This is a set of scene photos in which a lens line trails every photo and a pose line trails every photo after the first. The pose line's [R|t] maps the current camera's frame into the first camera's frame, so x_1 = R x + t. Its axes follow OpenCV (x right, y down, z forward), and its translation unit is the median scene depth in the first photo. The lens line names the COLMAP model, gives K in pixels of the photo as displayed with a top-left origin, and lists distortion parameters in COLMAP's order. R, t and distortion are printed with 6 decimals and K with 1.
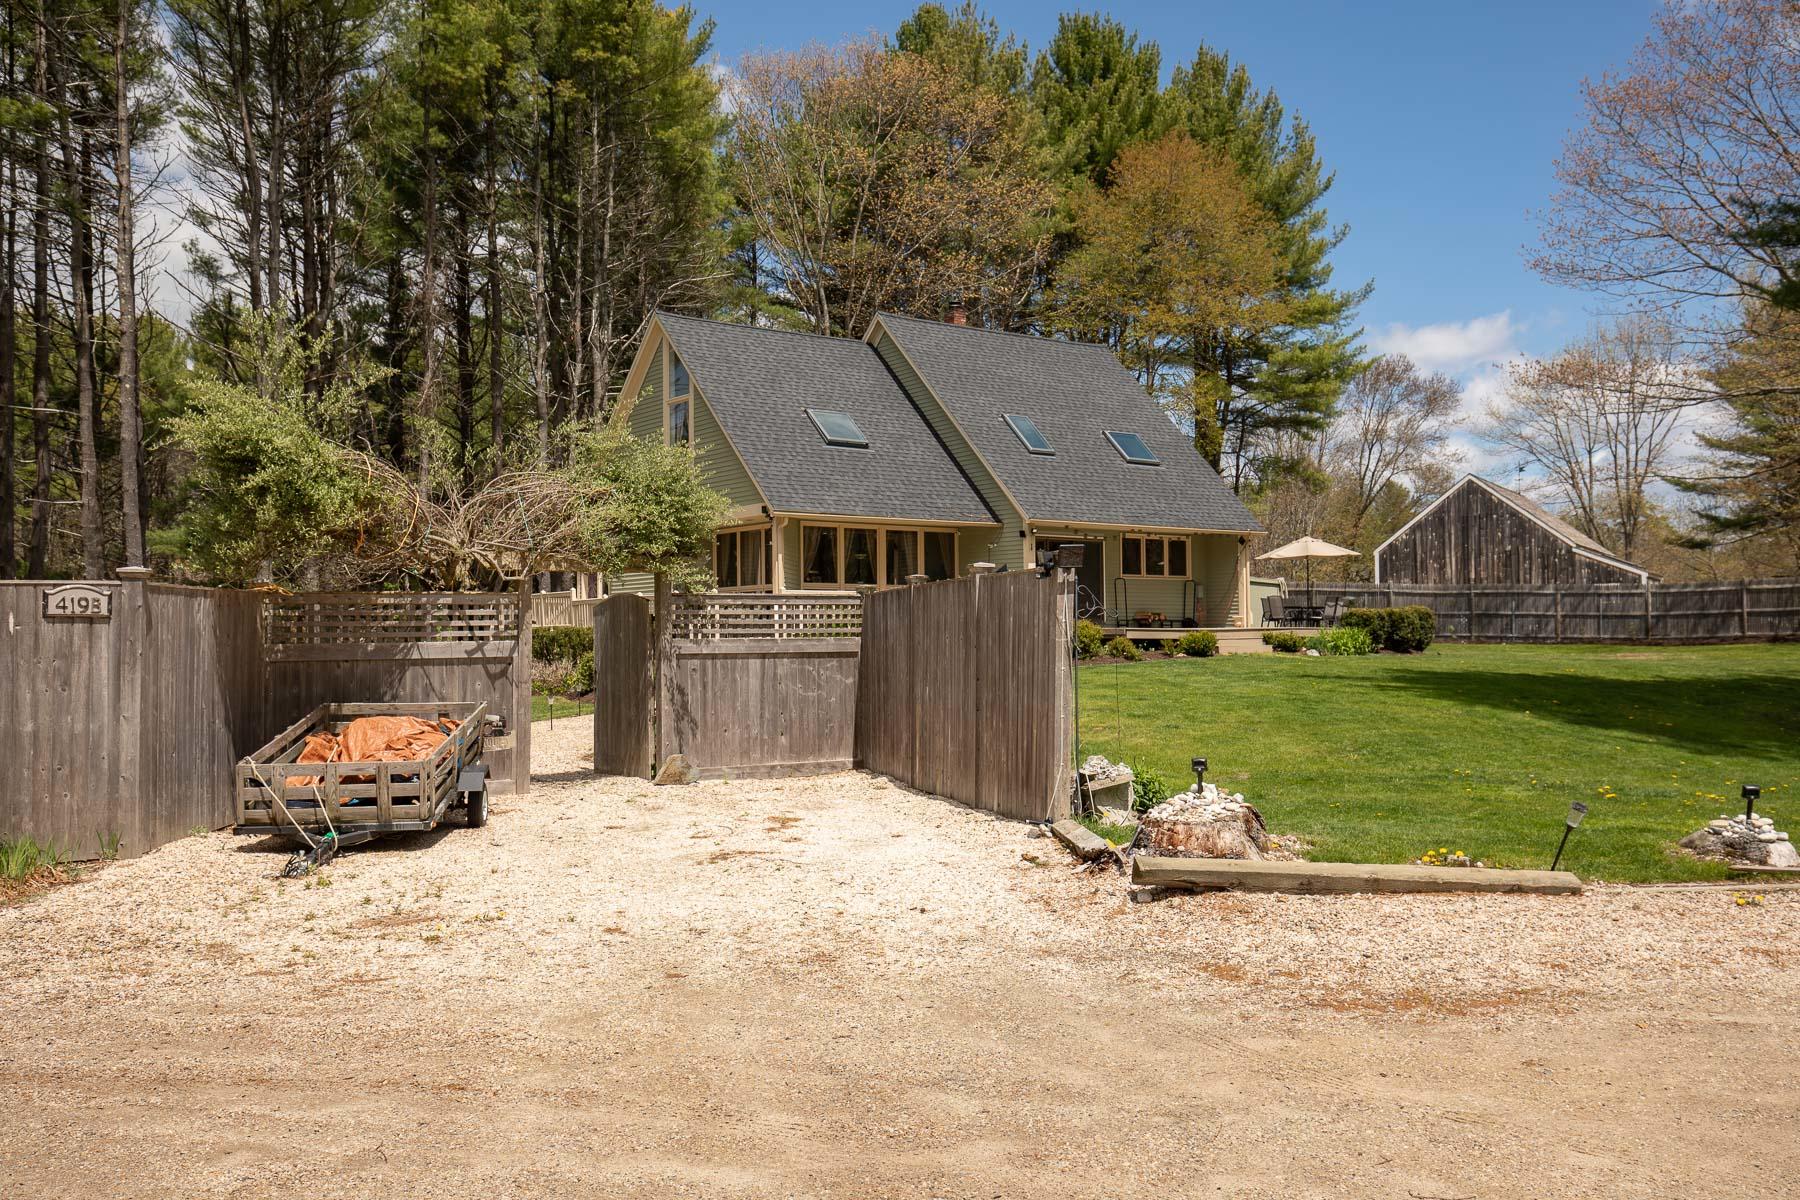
lens RADIAL K [[1592.7, 0, 907.3], [0, 1592.7, 593.9], [0, 0, 1]] dist [0.025939, 0.036582]
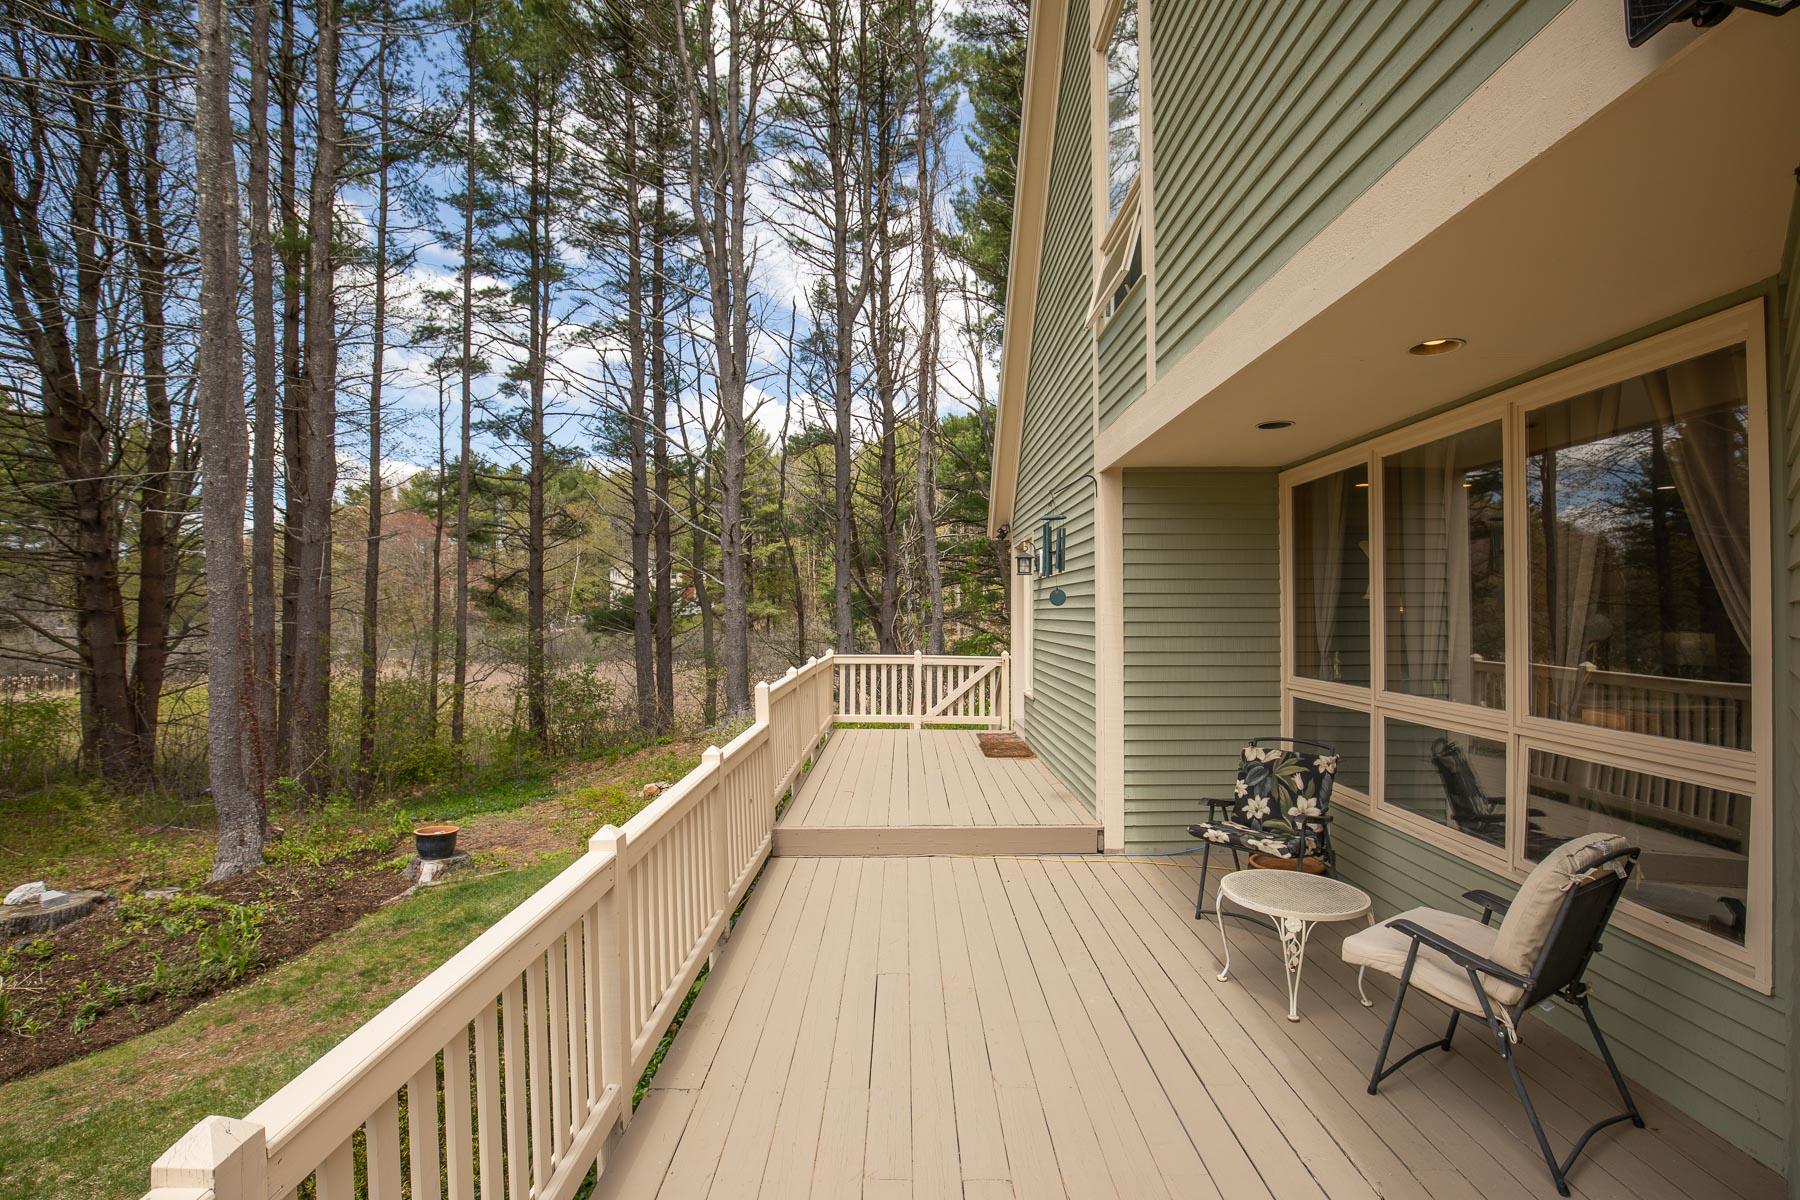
lens RADIAL K [[823.1, 0, 925.9], [0, 823.1, 610.8], [0, 0, 1]] dist [-0.024099, 0.003088]
pose [[0.806724, 0.001085, -0.590928, -0.087979], [0.021592, 0.999276, 0.031311, -0.021550], [0.590534, -0.038019, 0.806117, 0.862394]]
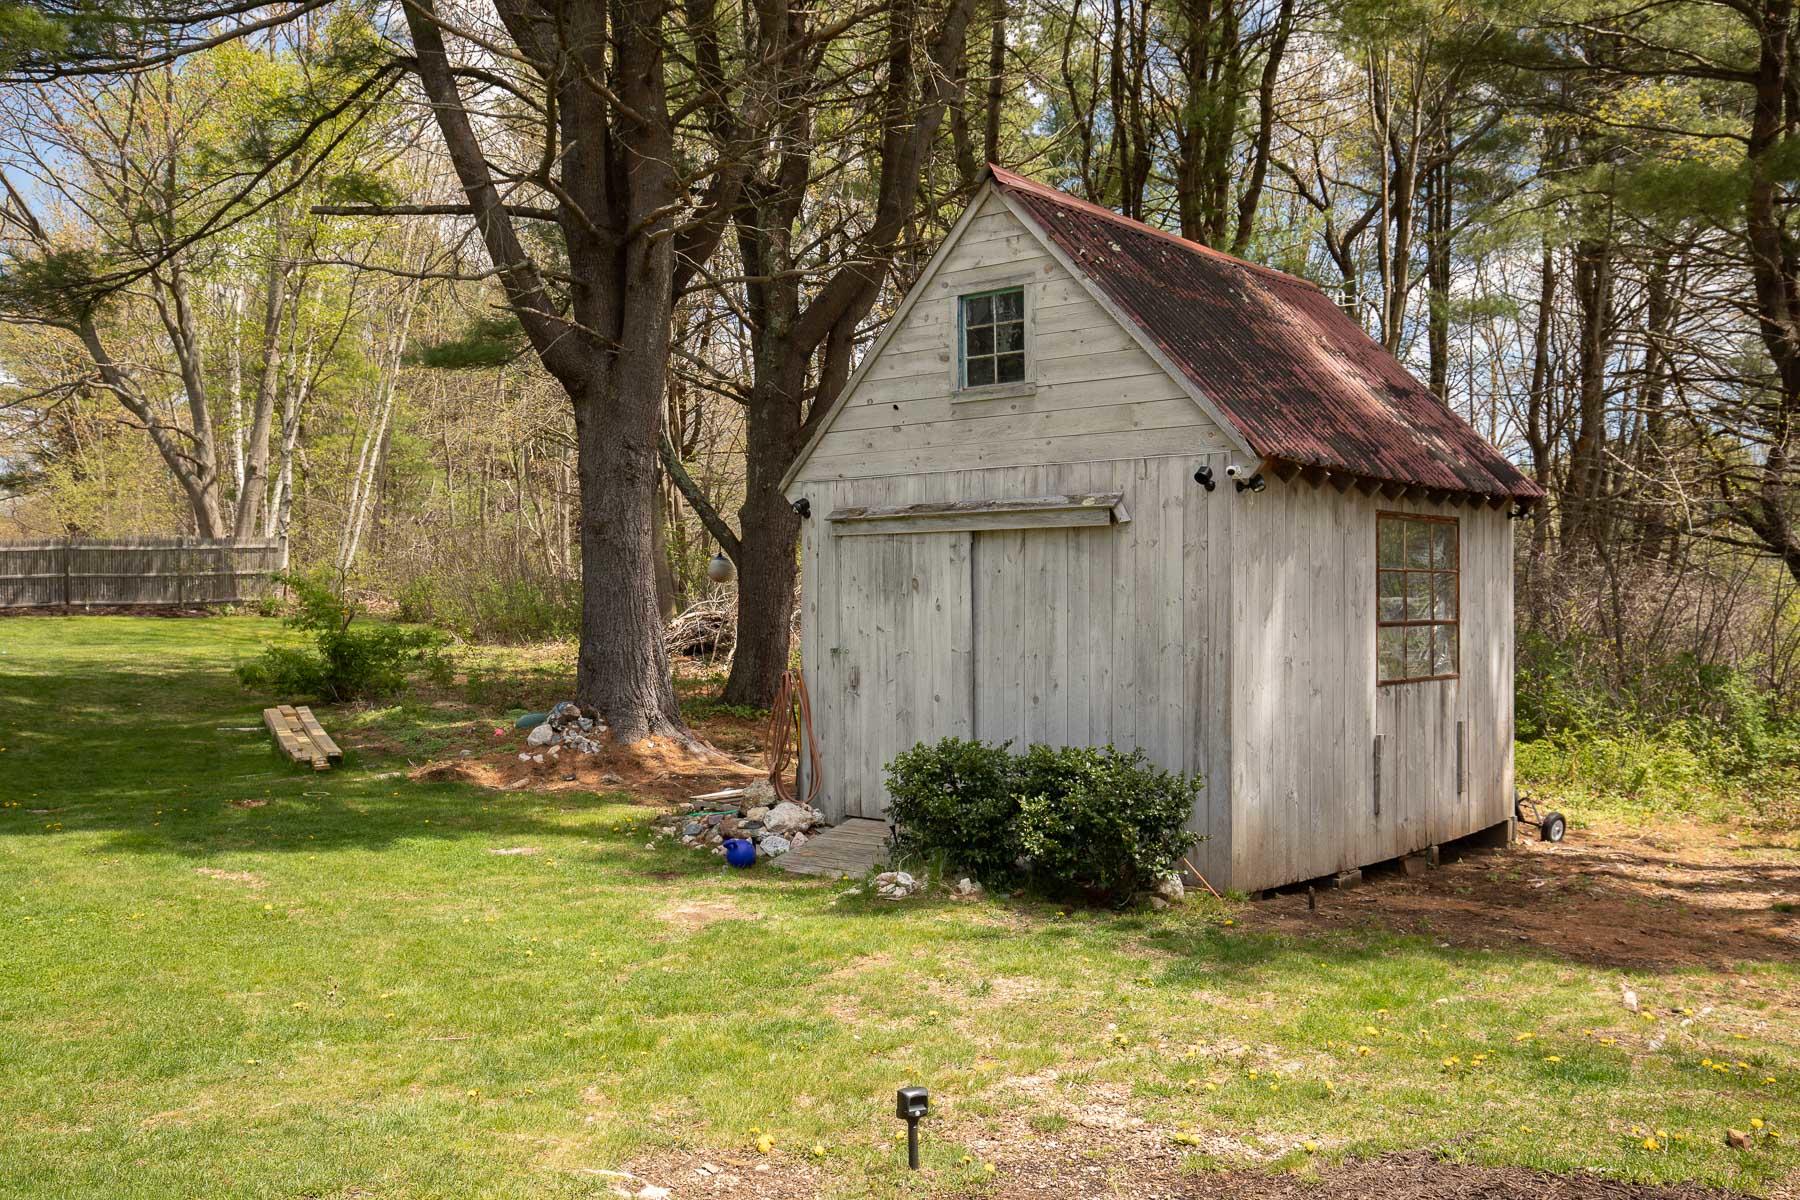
lens RADIAL K [[1592.7, 0, 884.7], [0, 1592.7, 602.1], [0, 0, 1]] dist [0.025939, 0.036582]
pose [[0.576044, 0.003323, 0.817412, 0.157394], [-0.024309, 0.999619, 0.013067, 0.000743], [-0.817057, -0.027398, 0.575906, 0.177351]]
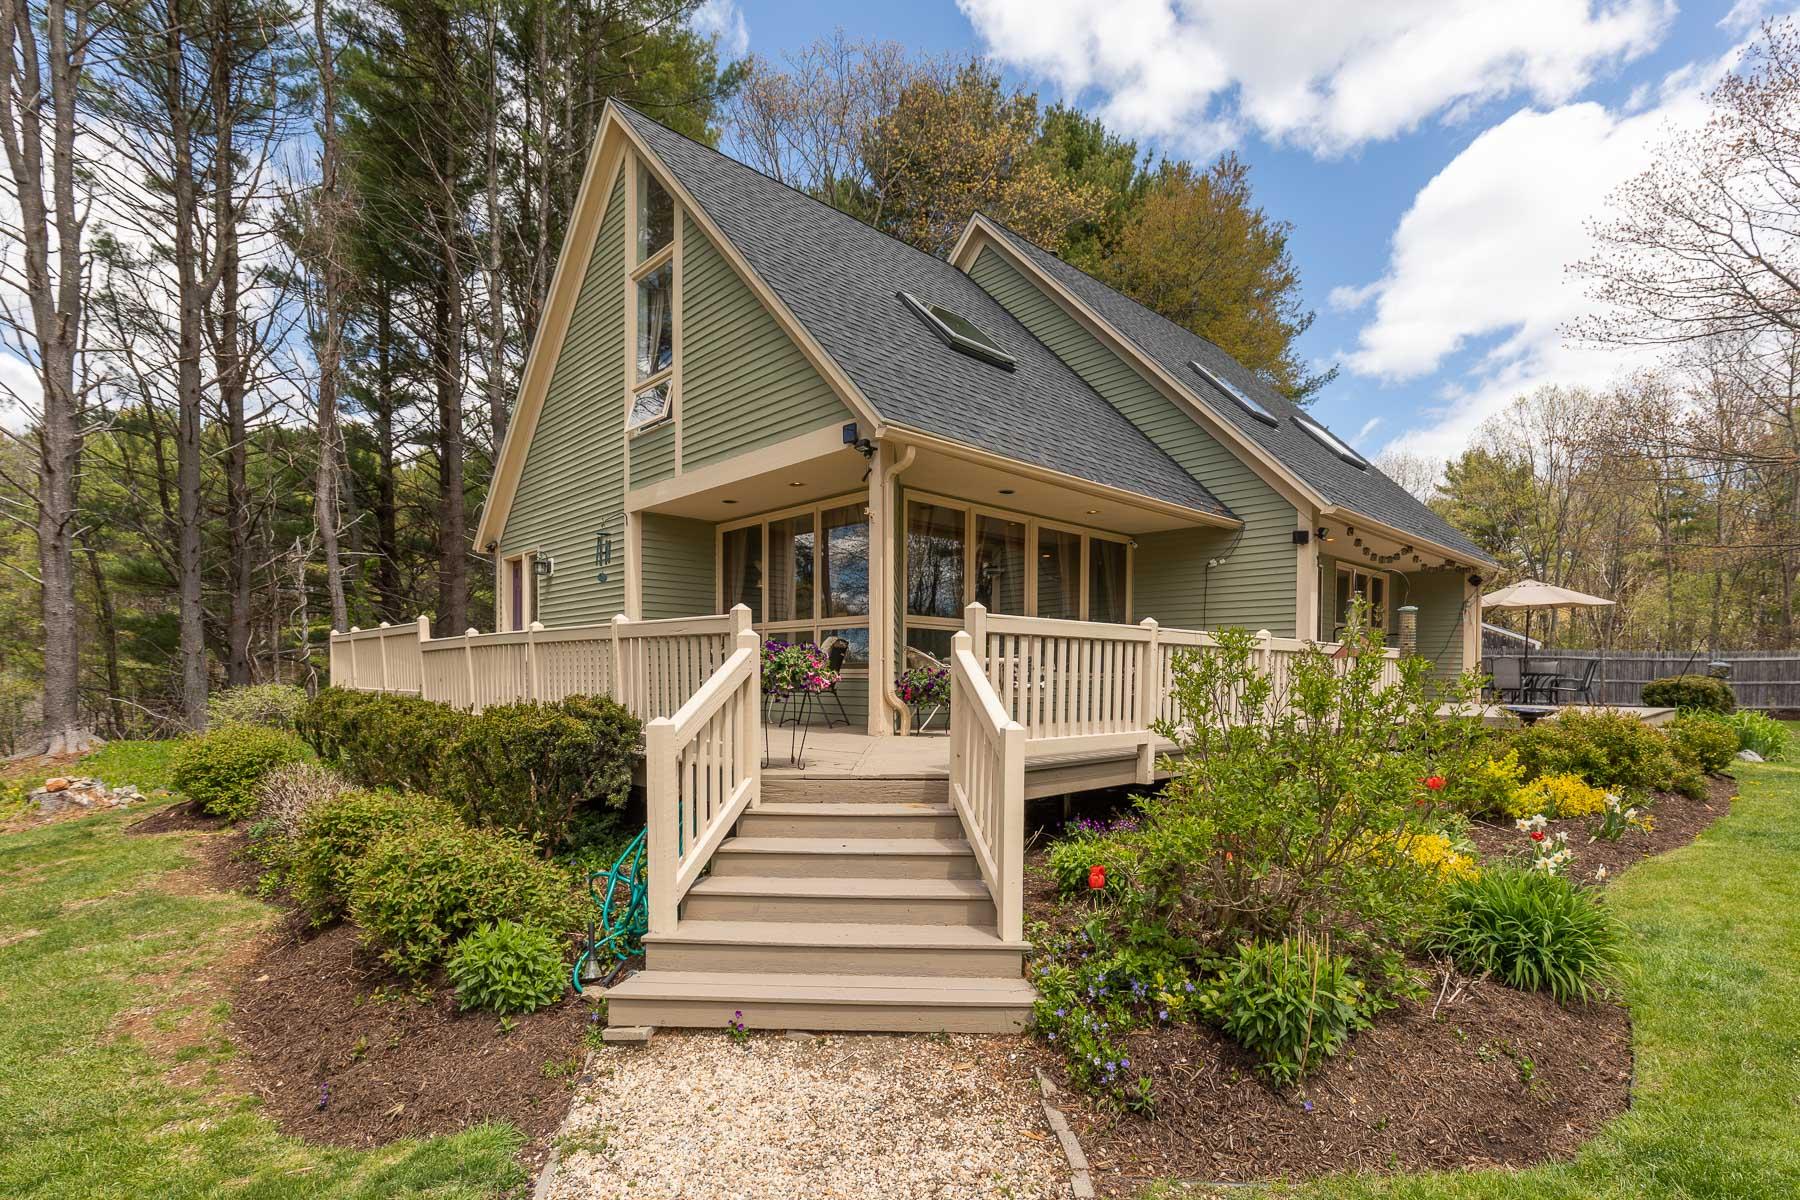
lens RADIAL K [[860.7, 0, 898.7], [0, 860.7, 686.6], [0, 0, 1]] dist [-0.008927, 0.000787]
pose [[0.993582, 0.013841, 0.112264, -0.093214], [-0.018175, 0.999125, 0.037673, 0.004550], [-0.111644, -0.039472, 0.992964, 0.704043]]
